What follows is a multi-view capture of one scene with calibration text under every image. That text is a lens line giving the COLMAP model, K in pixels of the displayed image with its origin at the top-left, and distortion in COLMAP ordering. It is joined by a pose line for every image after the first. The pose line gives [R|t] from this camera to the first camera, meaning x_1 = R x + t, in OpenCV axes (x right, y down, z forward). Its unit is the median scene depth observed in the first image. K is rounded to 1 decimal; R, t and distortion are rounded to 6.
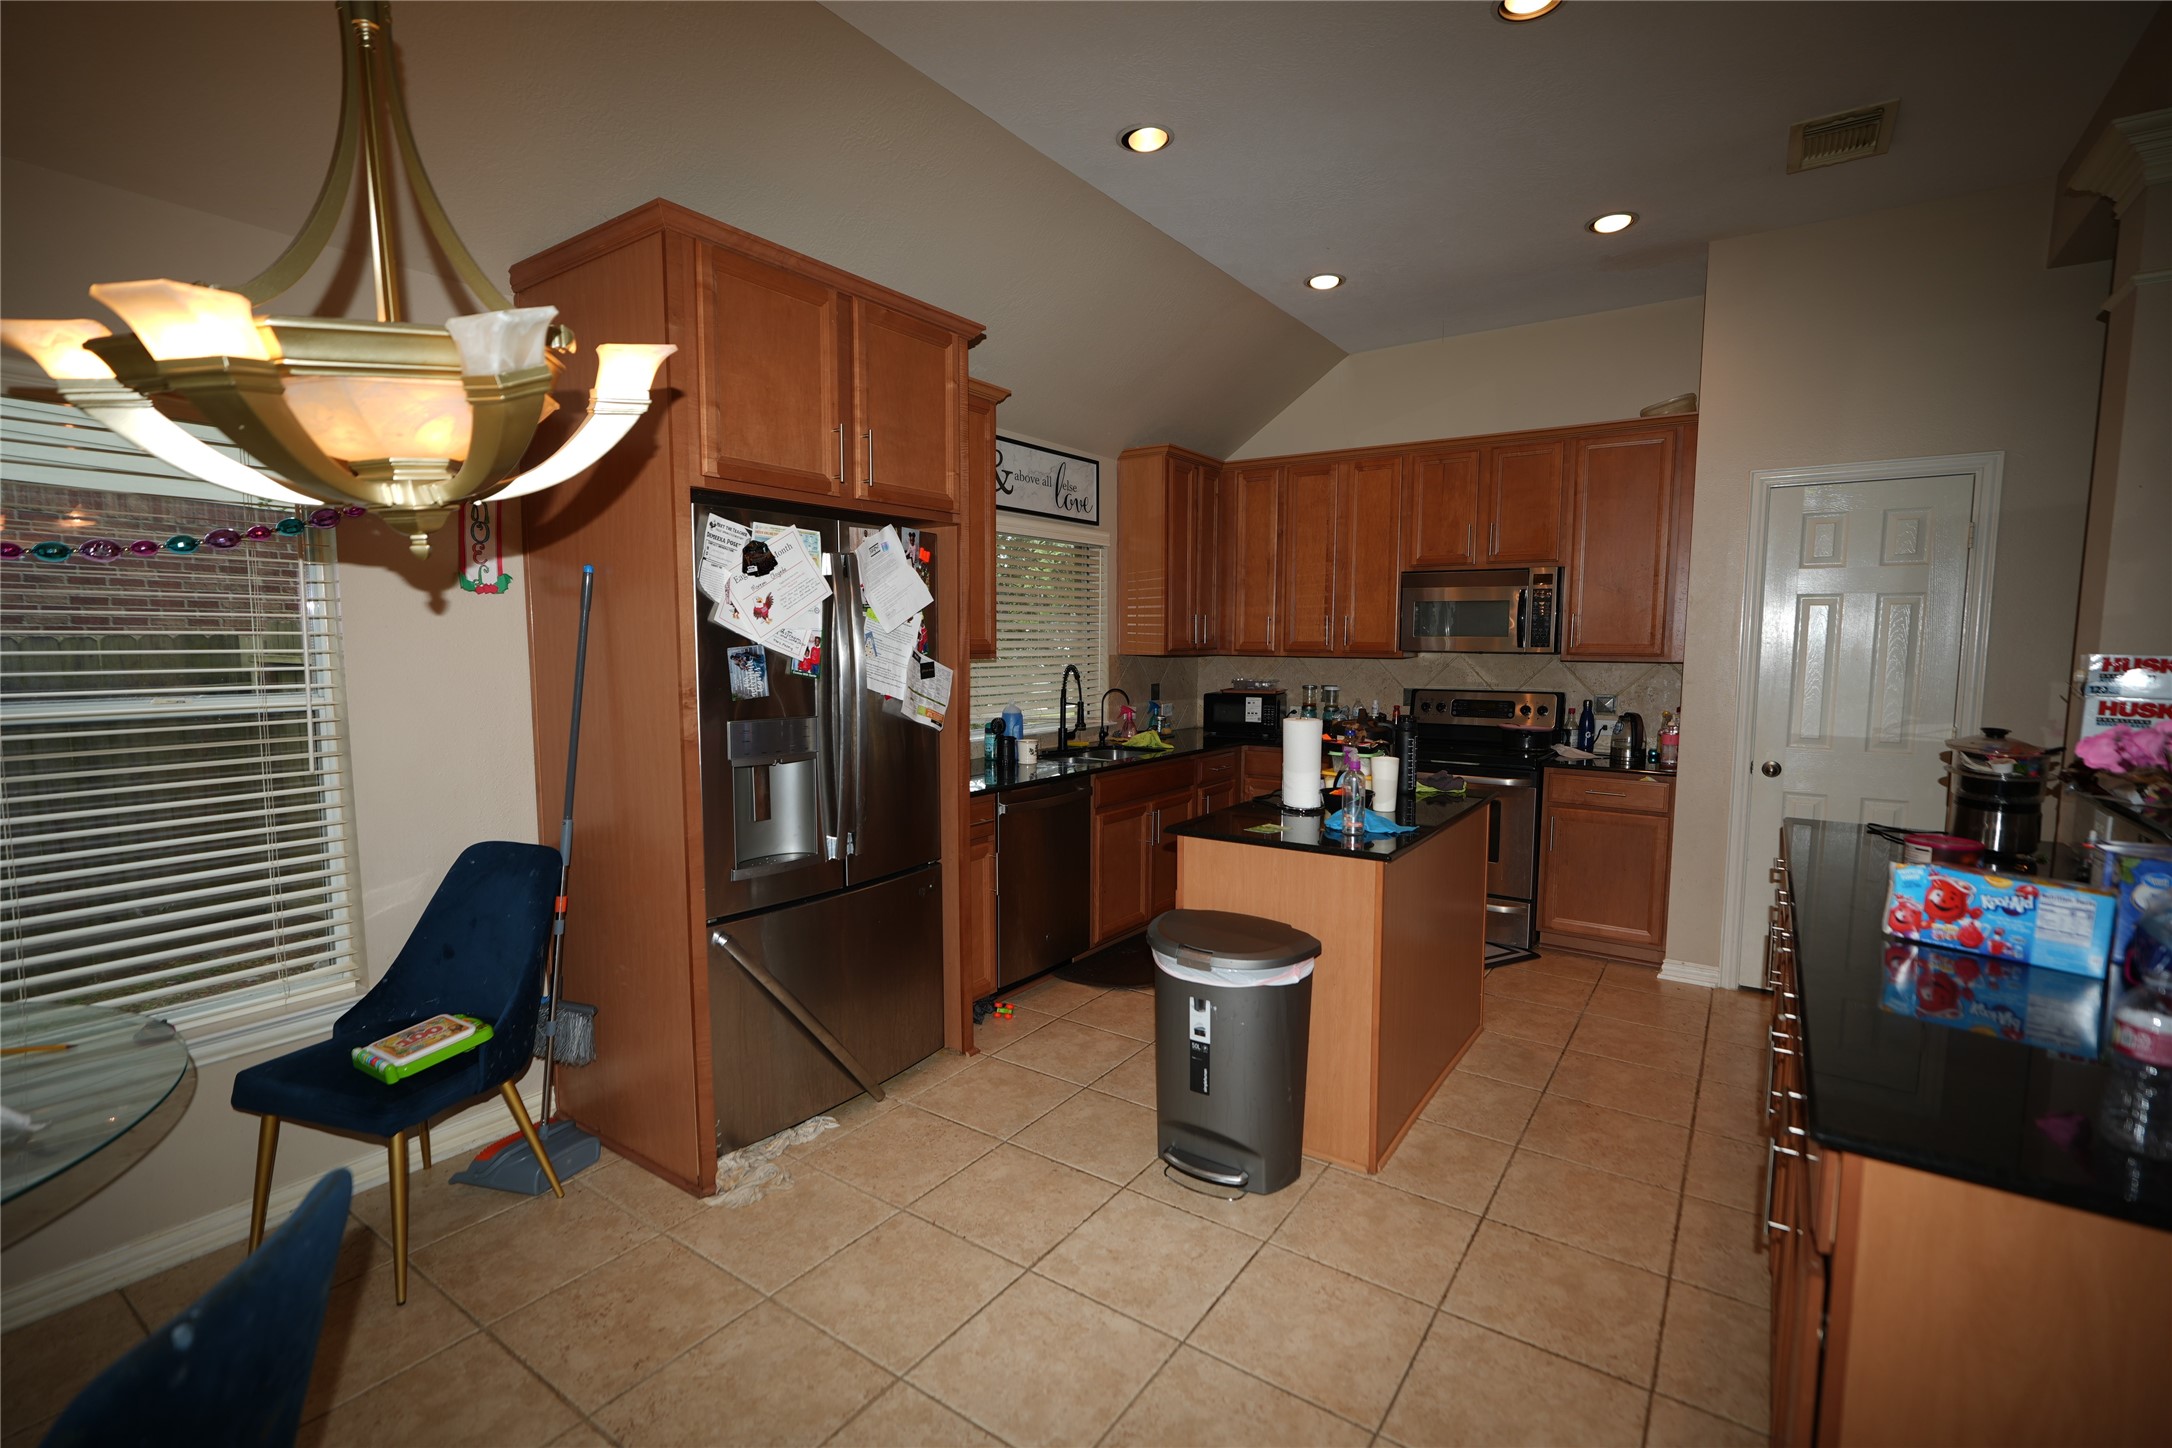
lens RADIAL K [[974.2, 0, 1090.8], [0, 974.2, 725.1], [0, 0, 1]] dist [-0.000007, 0.000041]
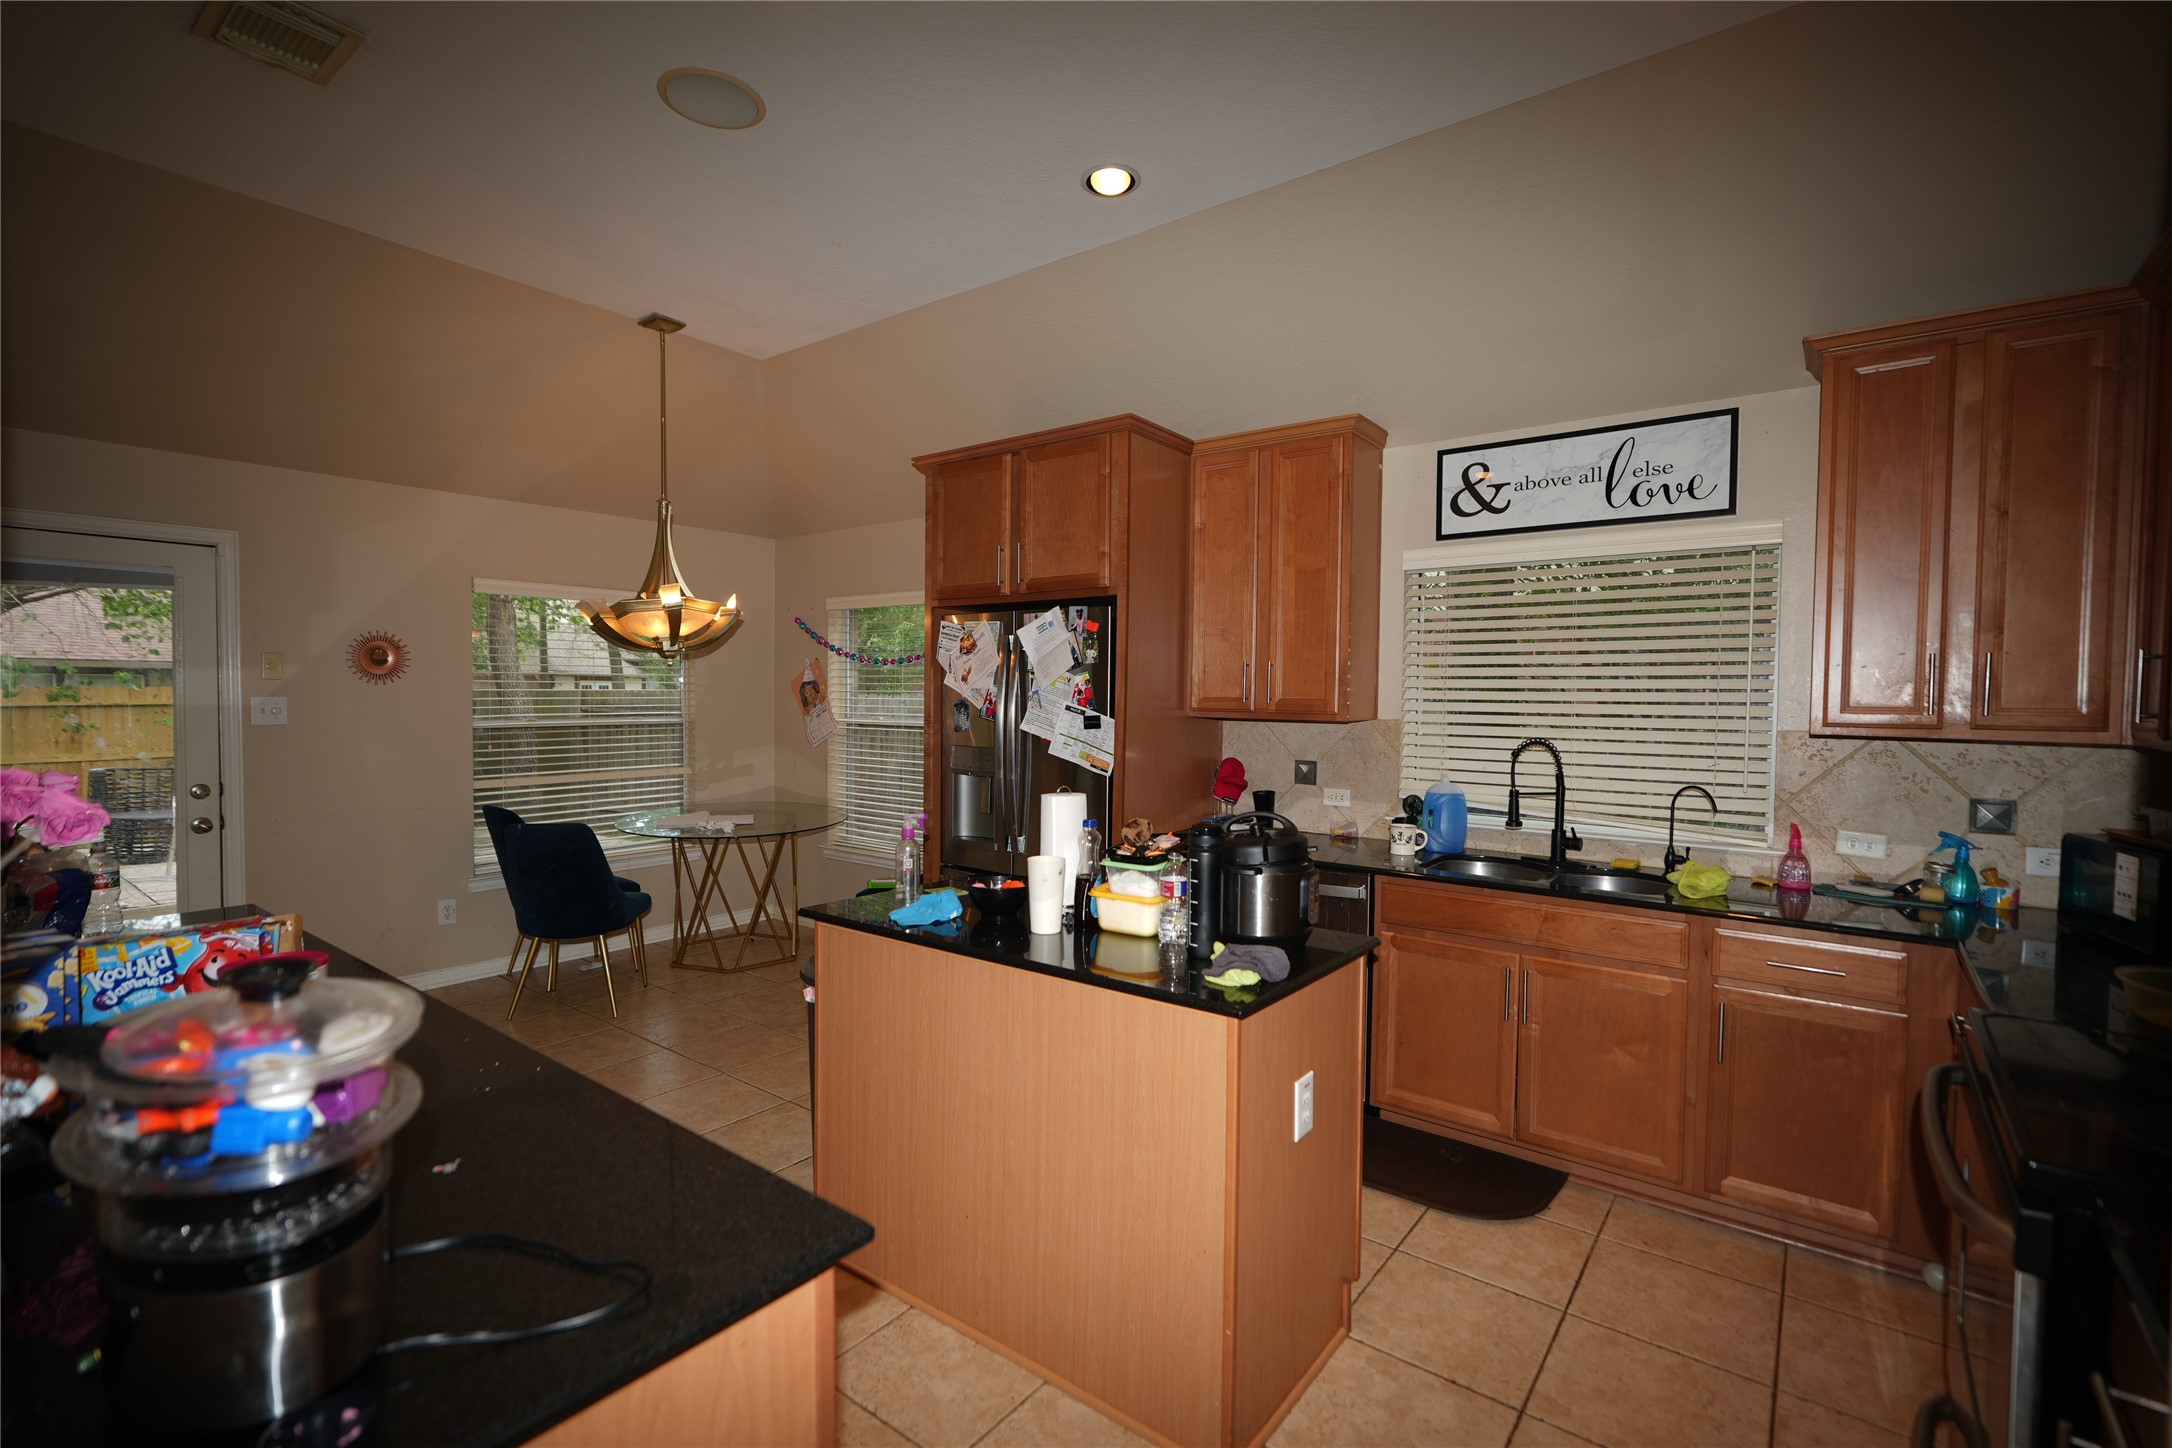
lens RADIAL K [[974.2, 0, 1090.8], [0, 974.2, 725.1], [0, 0, 1]] dist [-0.000007, 0.000041]
pose [[-0.041767, 0.035143, -0.998509, 1.022119], [-0.097806, 0.994437, 0.039091, -0.099627], [0.994329, 0.099293, -0.038098, 1.050575]]
